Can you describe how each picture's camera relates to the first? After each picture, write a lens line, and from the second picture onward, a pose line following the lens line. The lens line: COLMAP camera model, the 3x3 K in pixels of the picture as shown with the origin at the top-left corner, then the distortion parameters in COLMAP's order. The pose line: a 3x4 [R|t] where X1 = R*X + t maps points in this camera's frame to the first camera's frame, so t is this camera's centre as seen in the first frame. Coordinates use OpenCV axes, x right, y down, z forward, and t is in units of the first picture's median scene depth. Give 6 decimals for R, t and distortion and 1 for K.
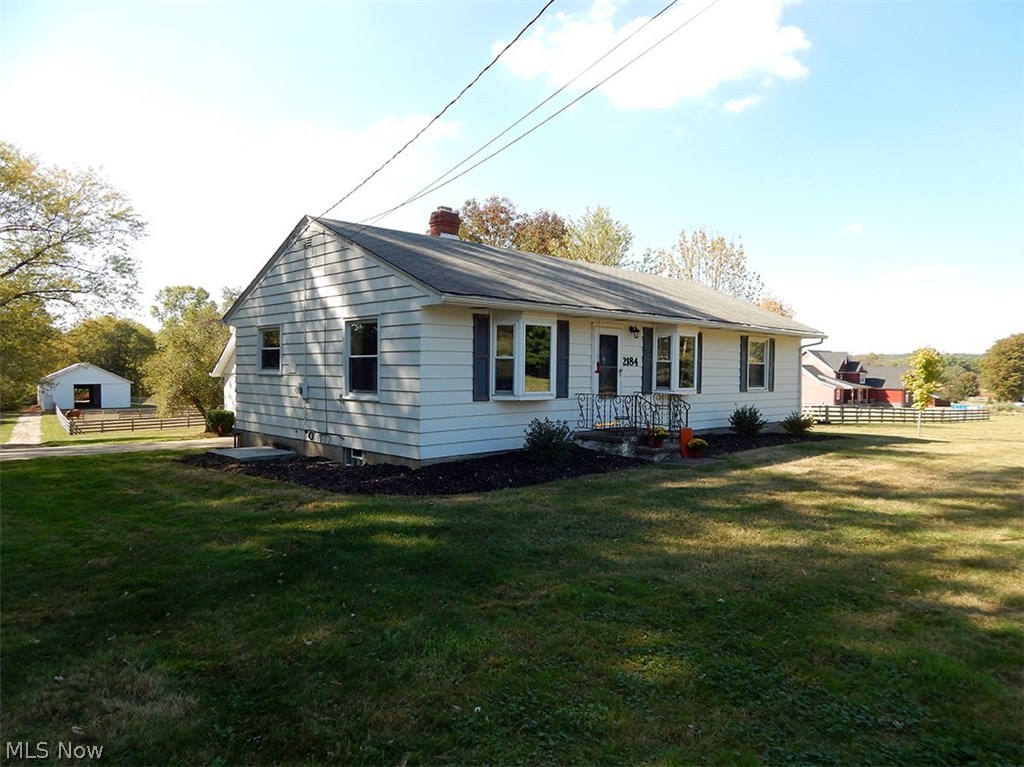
lens RADIAL K [[679.8, 0, 512.0], [0, 679.8, 383.5], [0, 0, 1]] dist [-0.007219, -0.001849]
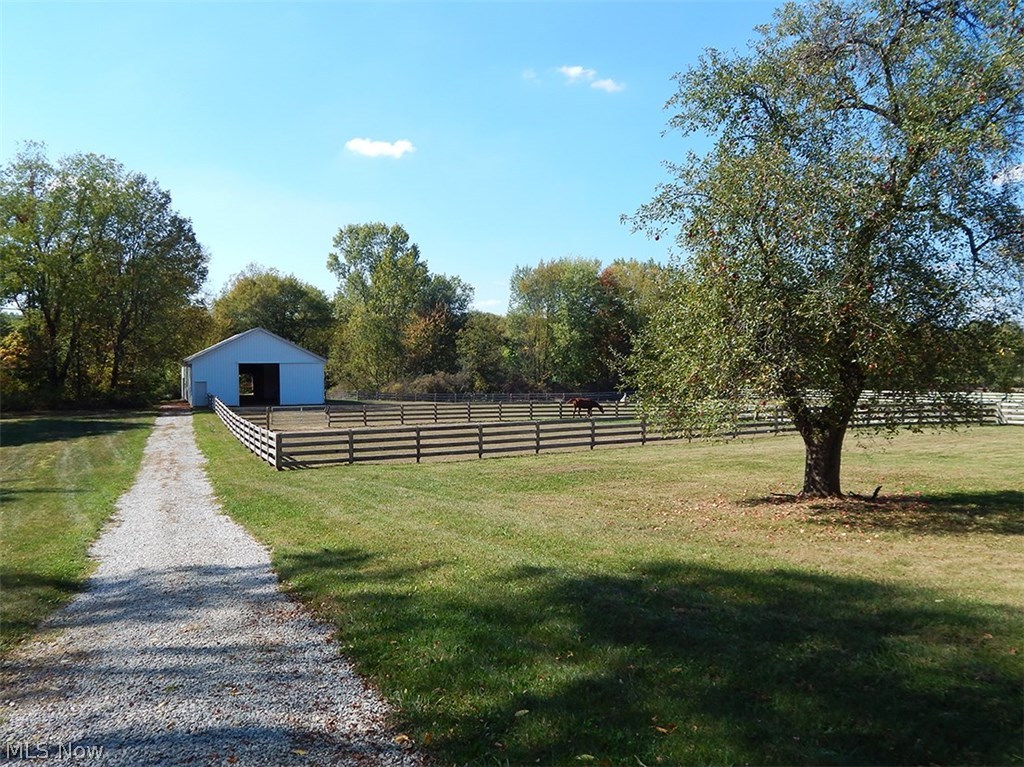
lens RADIAL K [[829.0, 0, 512.0], [0, 829.0, 383.5], [0, 0, 1]] dist [-0.002687, -0.001419]
pose [[0.975134, 0.006260, -0.221530, -0.256139], [-0.005333, 0.999974, 0.004782, 0.014899], [0.221554, -0.003482, 0.975142, 0.349185]]
